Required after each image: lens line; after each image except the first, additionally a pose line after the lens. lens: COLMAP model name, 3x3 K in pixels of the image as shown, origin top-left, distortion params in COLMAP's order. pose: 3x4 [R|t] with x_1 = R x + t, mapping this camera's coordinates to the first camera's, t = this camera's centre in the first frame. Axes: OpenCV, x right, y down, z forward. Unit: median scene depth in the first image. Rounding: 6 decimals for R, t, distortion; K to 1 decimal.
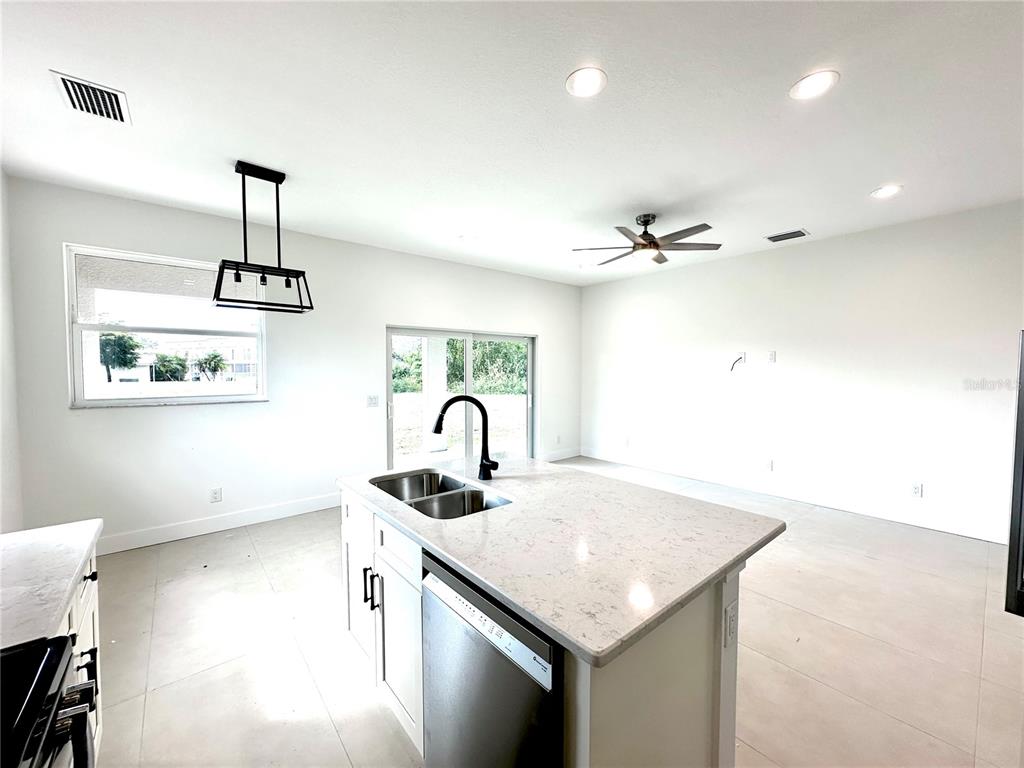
lens RADIAL K [[404.6, 0, 512.3], [0, 404.6, 379.7], [0, 0, 1]] dist [-0.004255, -0.000036]
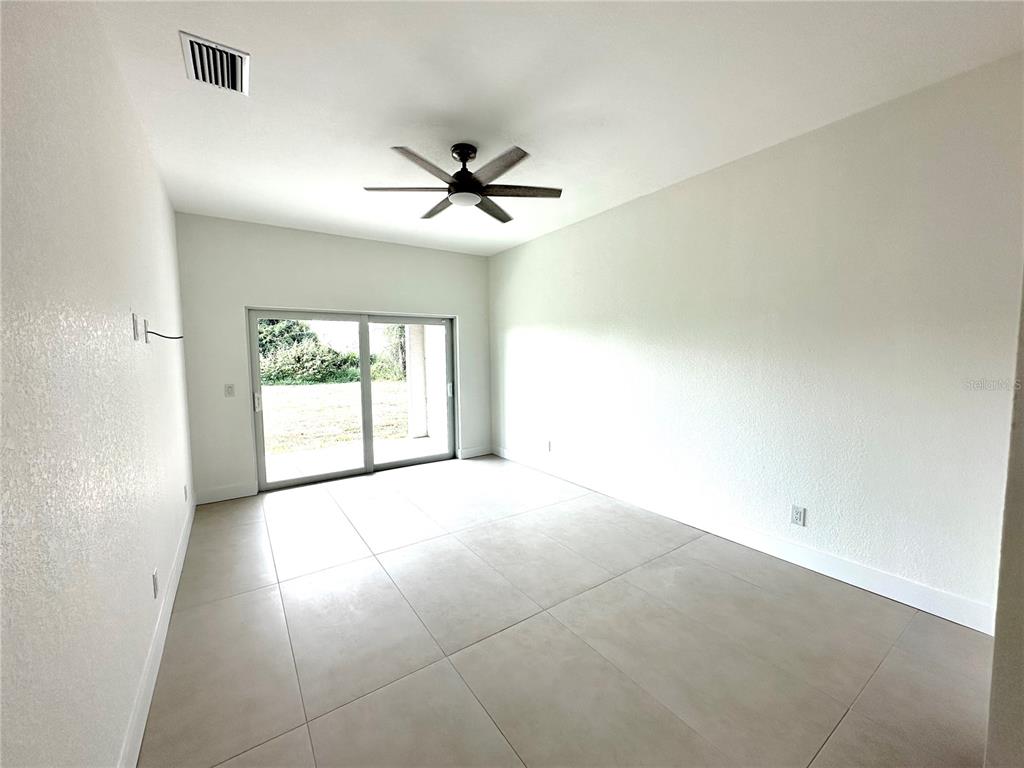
lens RADIAL K [[404.6, 0, 510.1], [0, 404.6, 389.6], [0, 0, 1]] dist [-0.004255, -0.000036]
pose [[0.996393, -0.003437, -0.084786, 0.432698], [0.007842, 0.998633, 0.051673, 0.009289], [0.084493, -0.052151, 0.995058, 0.203226]]
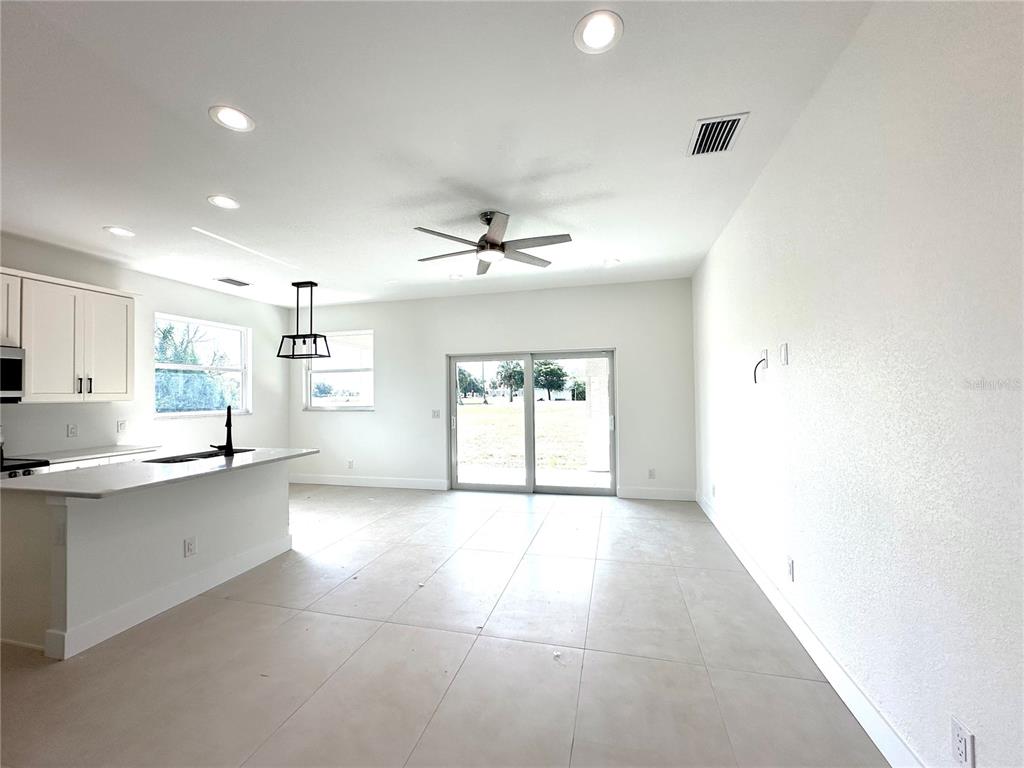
lens RADIAL K [[404.6, 0, 514.1], [0, 404.6, 384.3], [0, 0, 1]] dist [-0.004255, -0.000036]
pose [[0.592799, -0.024858, -0.804967, 1.073211], [-0.006873, 0.999331, -0.035922, 0.001717], [0.805321, 0.026827, 0.592232, 0.527591]]
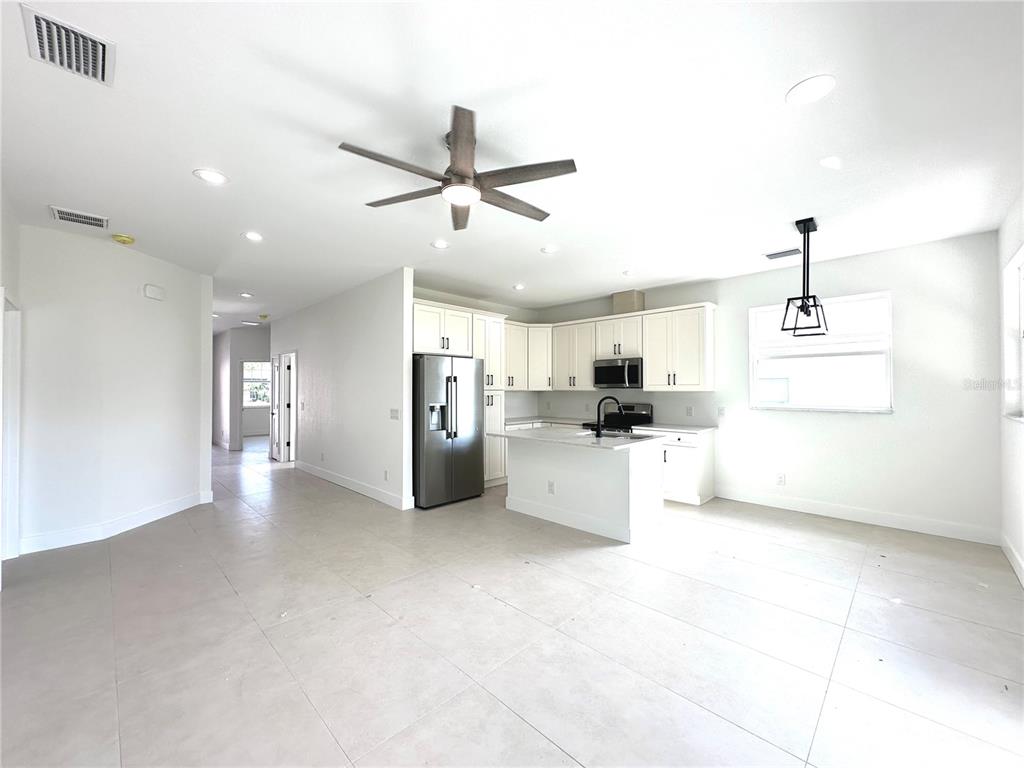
lens RADIAL K [[404.6, 0, 510.6], [0, 404.6, 384.4], [0, 0, 1]] dist [-0.004255, -0.000036]
pose [[-0.994779, 0.002722, -0.102016, 0.318206], [0.001360, 0.999909, 0.013417, -0.027166], [0.102043, 0.013208, -0.994692, 1.643496]]
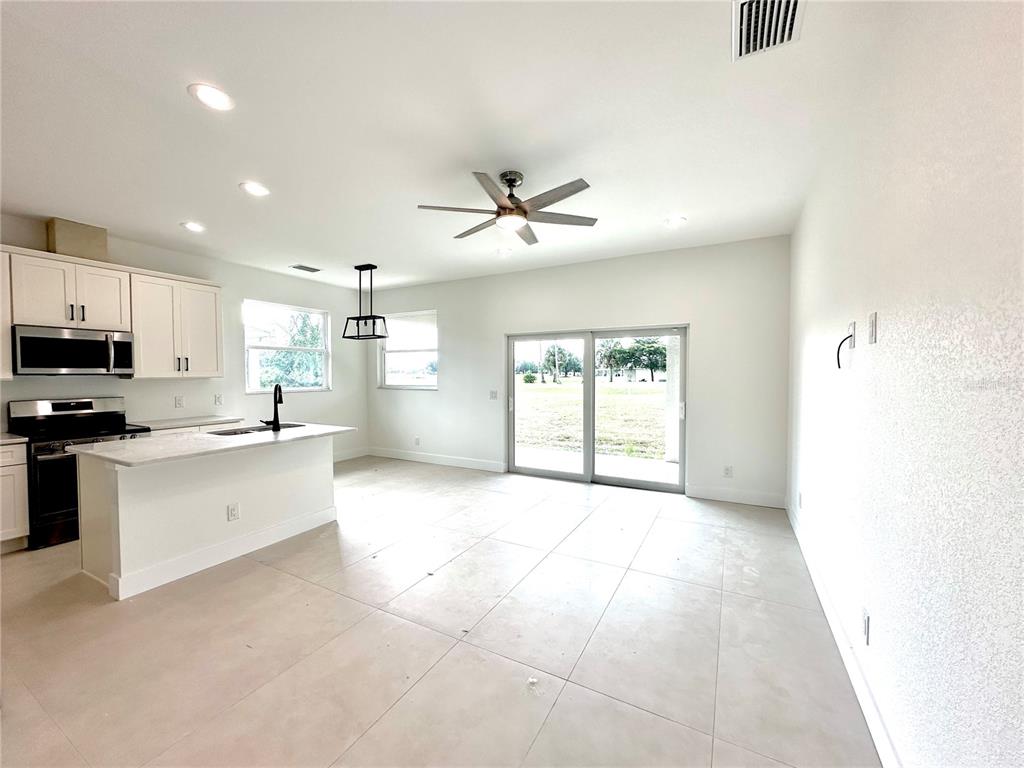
lens RADIAL K [[404.6, 0, 514.0], [0, 404.6, 383.7], [0, 0, 1]] dist [-0.004255, -0.000036]
pose [[0.375309, 0.024683, -0.926571, 1.079760], [-0.022418, 0.999595, 0.017548, -0.009331], [0.926629, 0.014186, 0.375710, 0.717266]]
